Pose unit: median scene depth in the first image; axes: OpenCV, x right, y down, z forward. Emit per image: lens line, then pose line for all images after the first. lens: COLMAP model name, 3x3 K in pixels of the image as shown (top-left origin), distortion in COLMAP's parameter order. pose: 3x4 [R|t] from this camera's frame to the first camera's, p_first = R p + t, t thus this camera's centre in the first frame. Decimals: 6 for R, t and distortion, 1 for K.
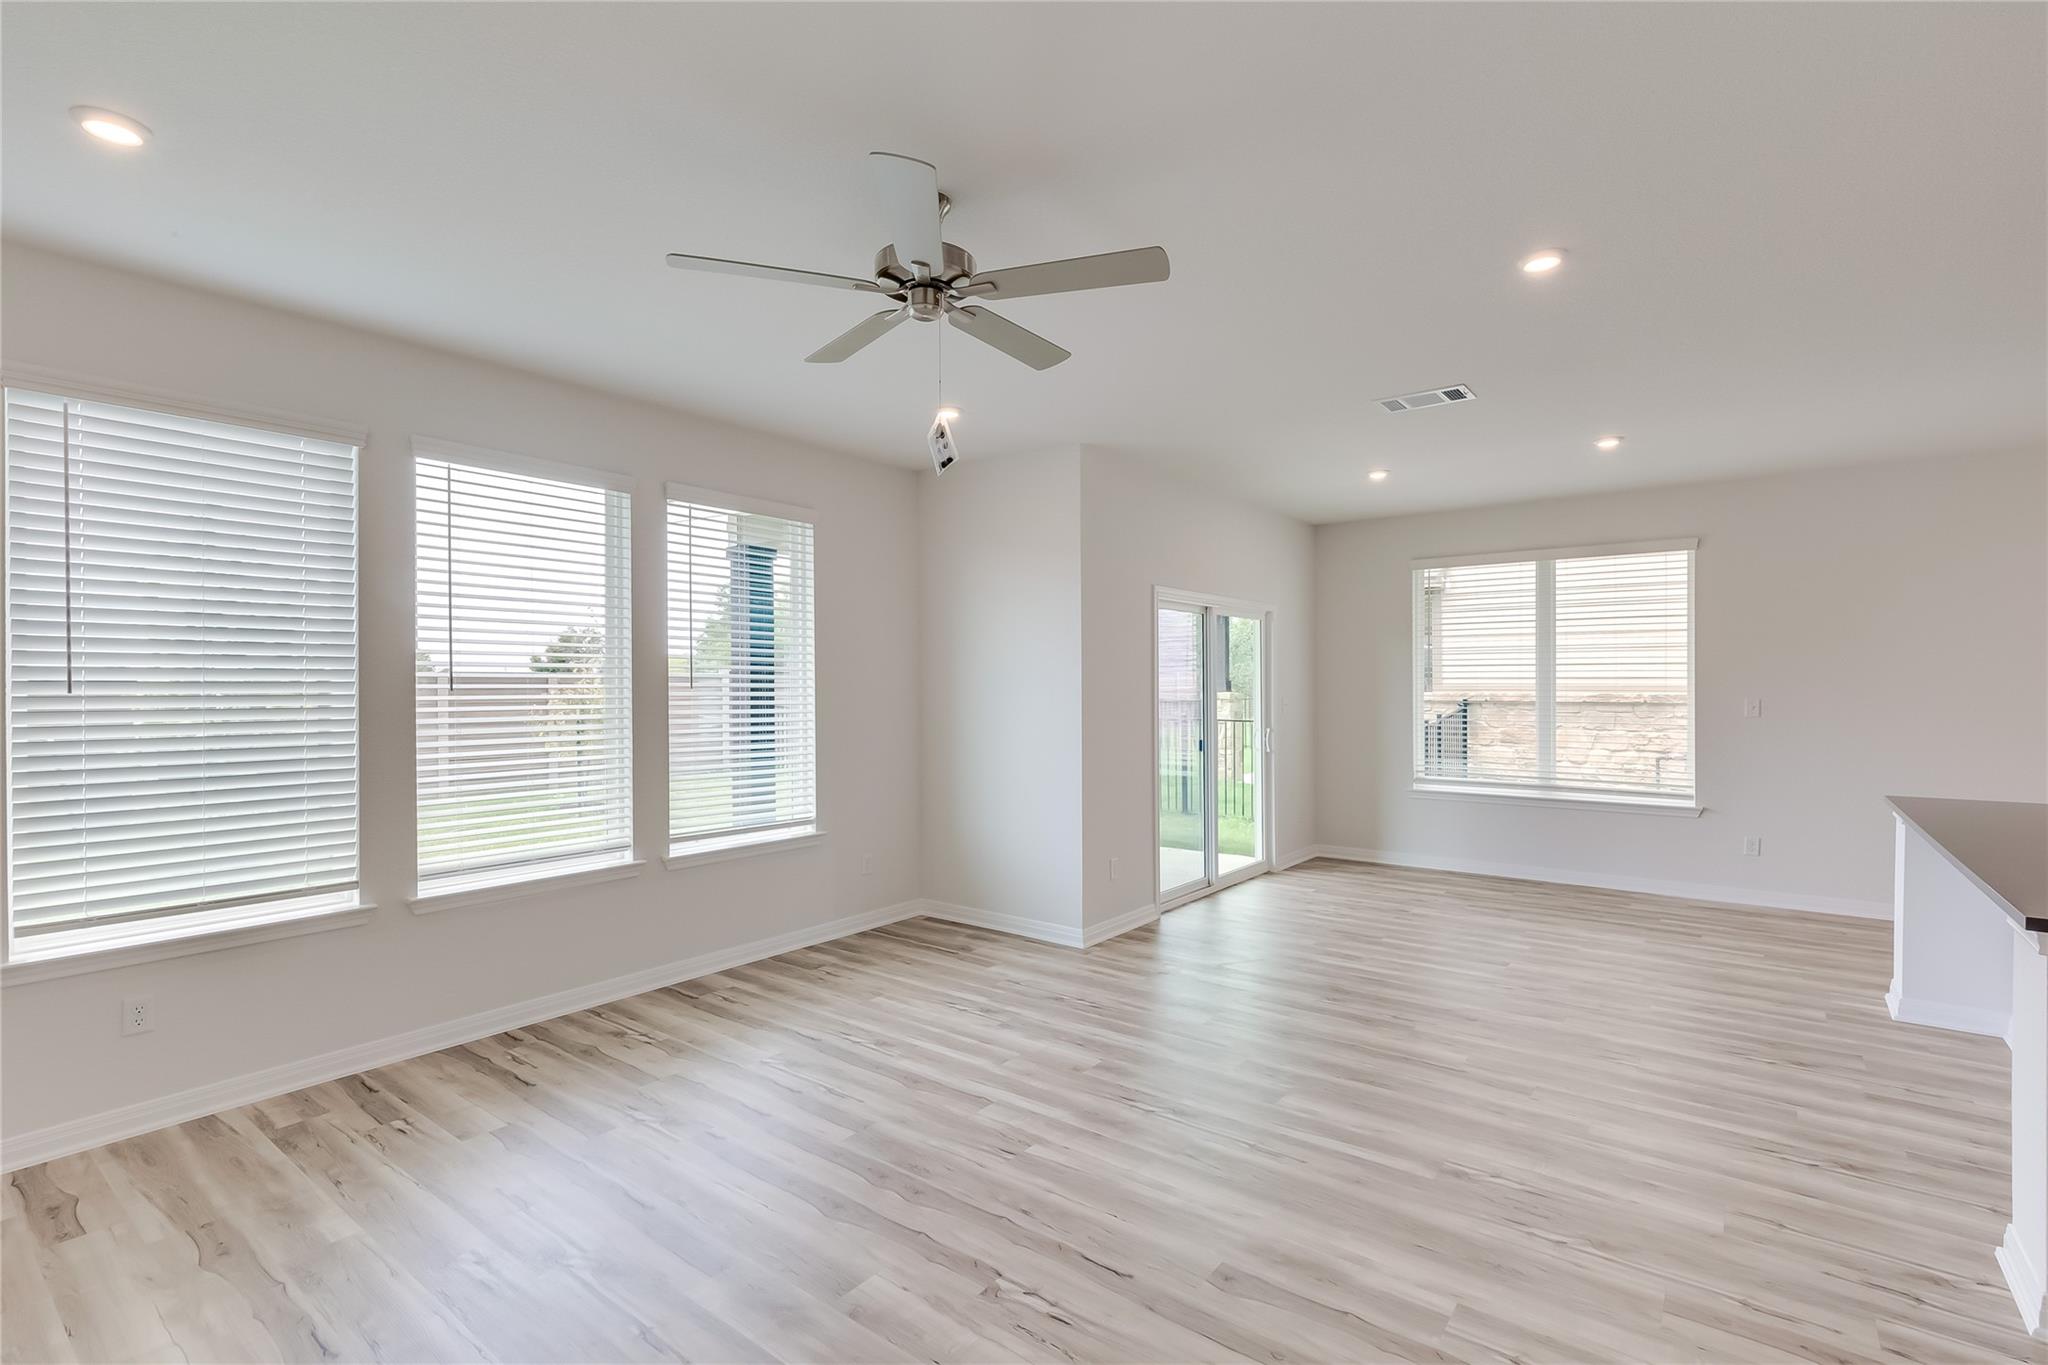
lens RADIAL K [[929.5, 0, 1028.6], [0, 929.5, 691.2], [0, 0, 1]] dist [0.010001, -0.002024]
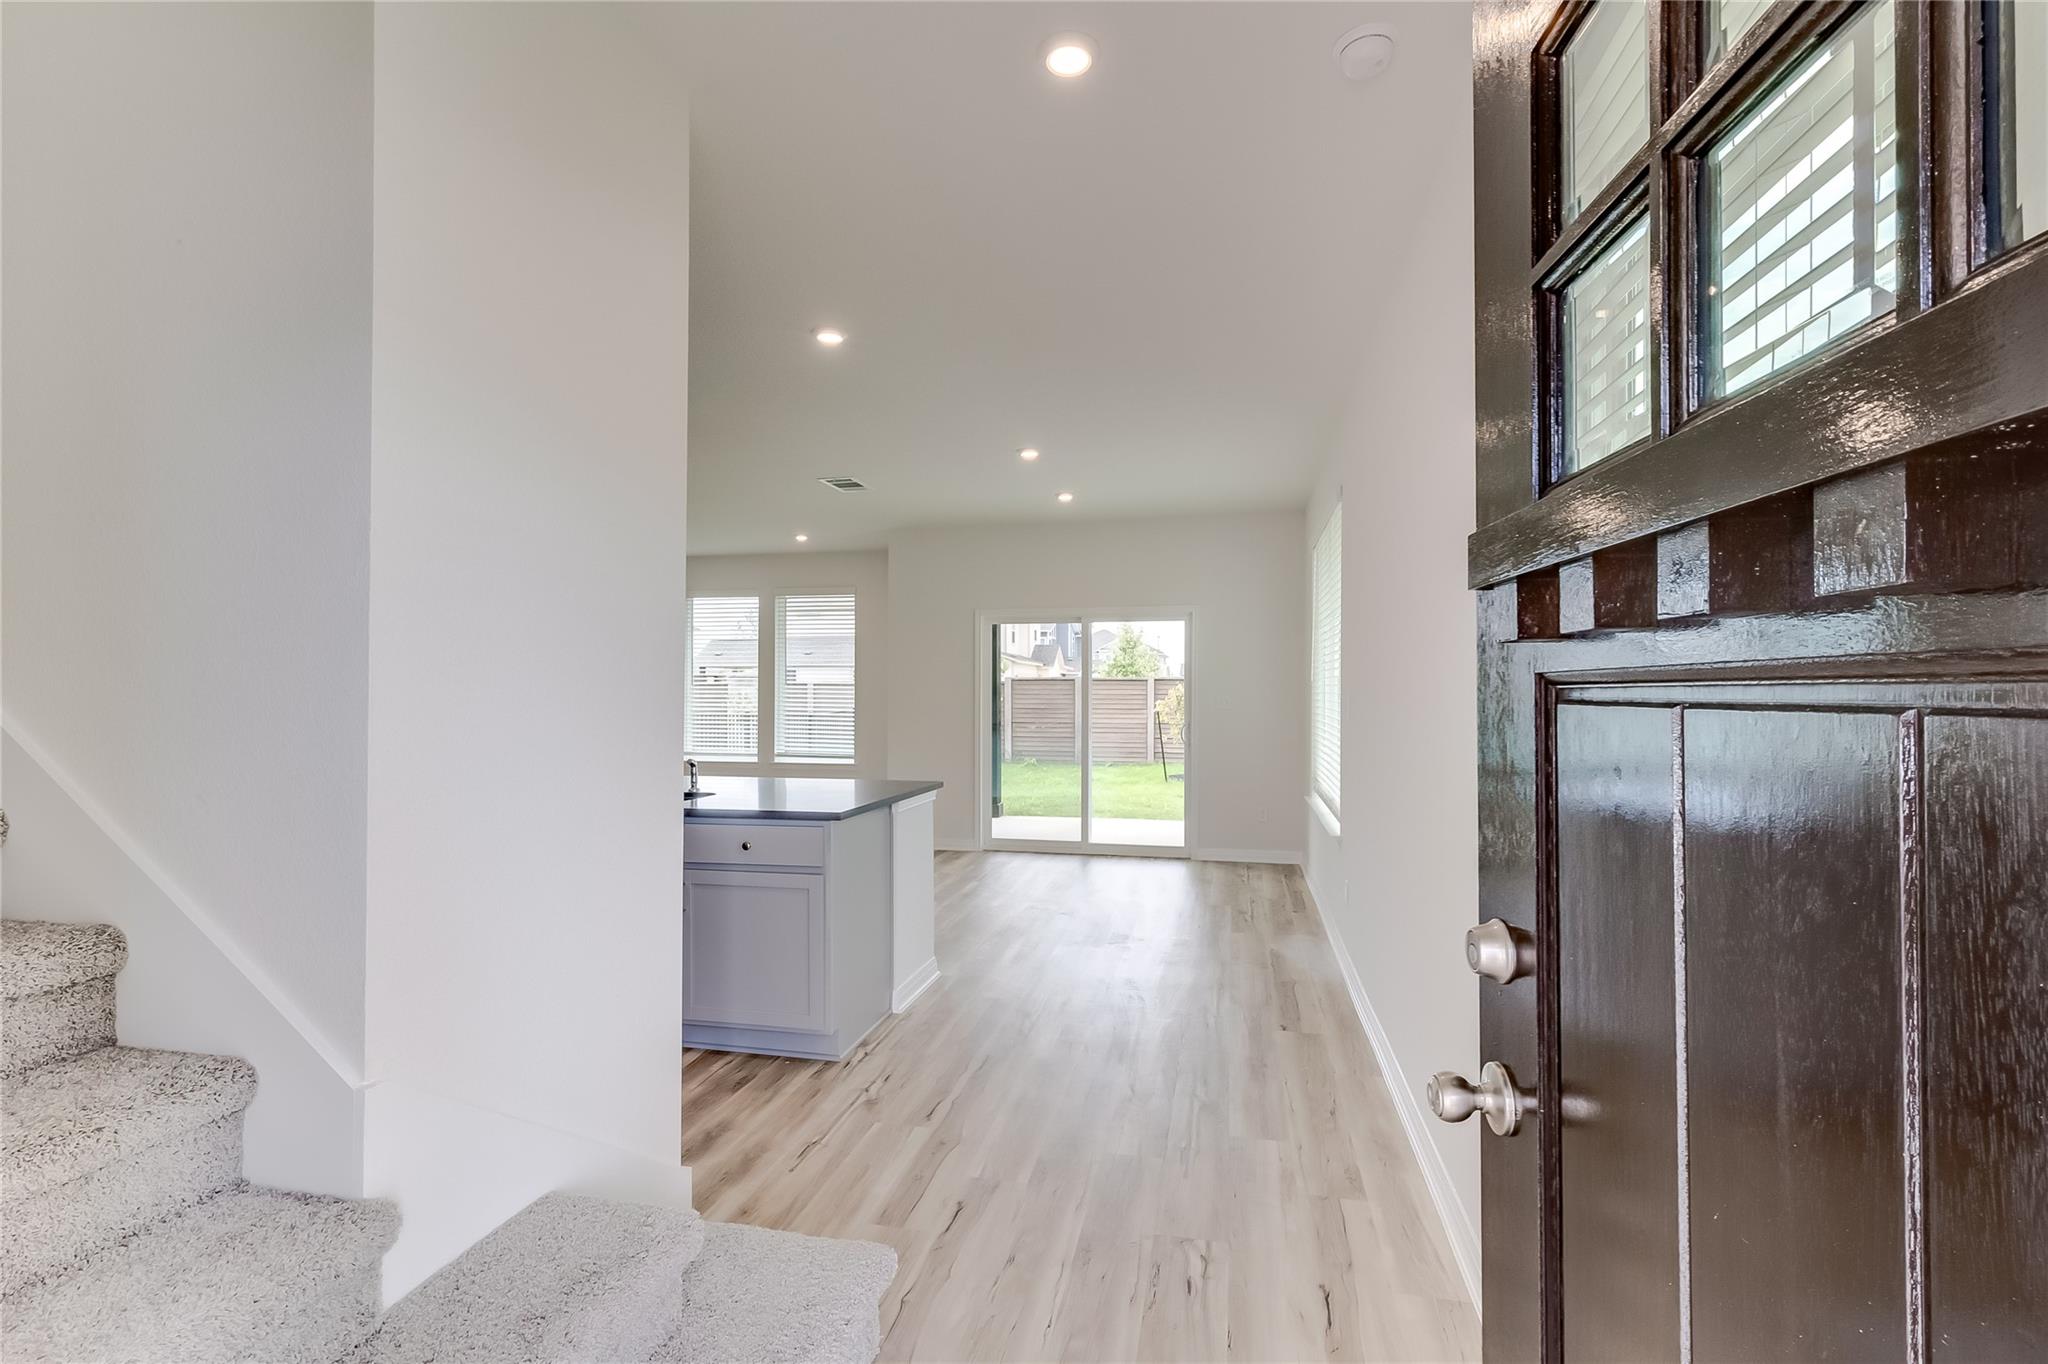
lens RADIAL K [[929.5, 0, 1022.8], [0, 929.5, 673.3], [0, 0, 1]] dist [0.010001, -0.002024]
pose [[0.424865, -0.017403, -0.905089, 1.883762], [-0.009193, 0.999681, -0.023538, 0.019107], [0.905210, 0.018321, 0.424569, 0.638723]]
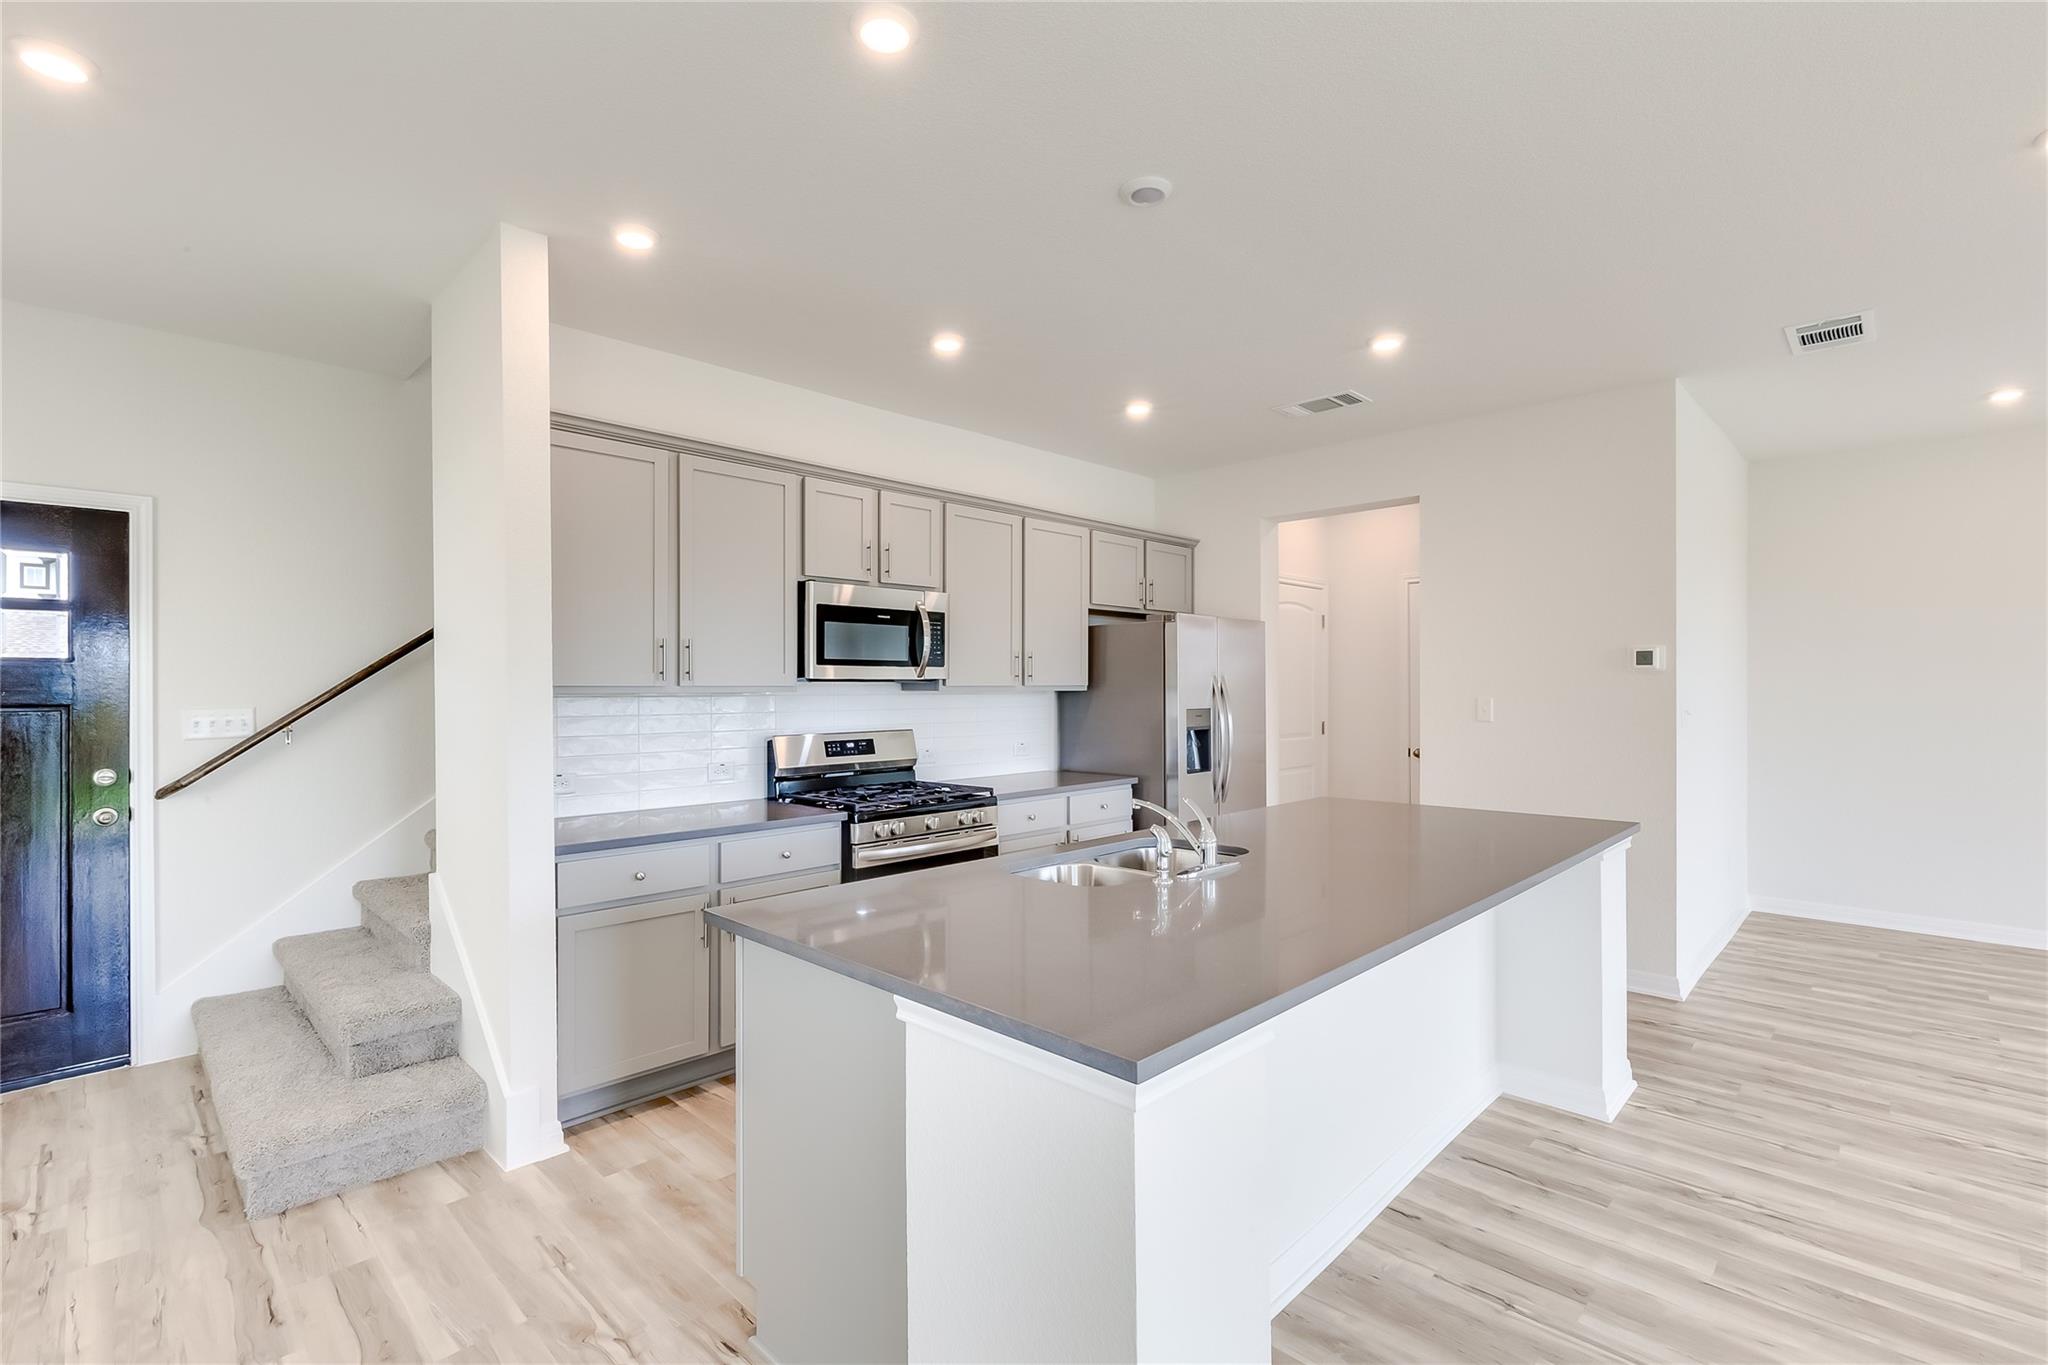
lens RADIAL K [[929.5, 0, 1043.9], [0, 929.5, 681.2], [0, 0, 1]] dist [0.010001, -0.002024]
pose [[-0.994731, 0.006878, 0.102292, 0.913973], [0.006646, 0.999975, -0.002607, -0.002018], [-0.102308, -0.001913, -0.994751, 1.287695]]
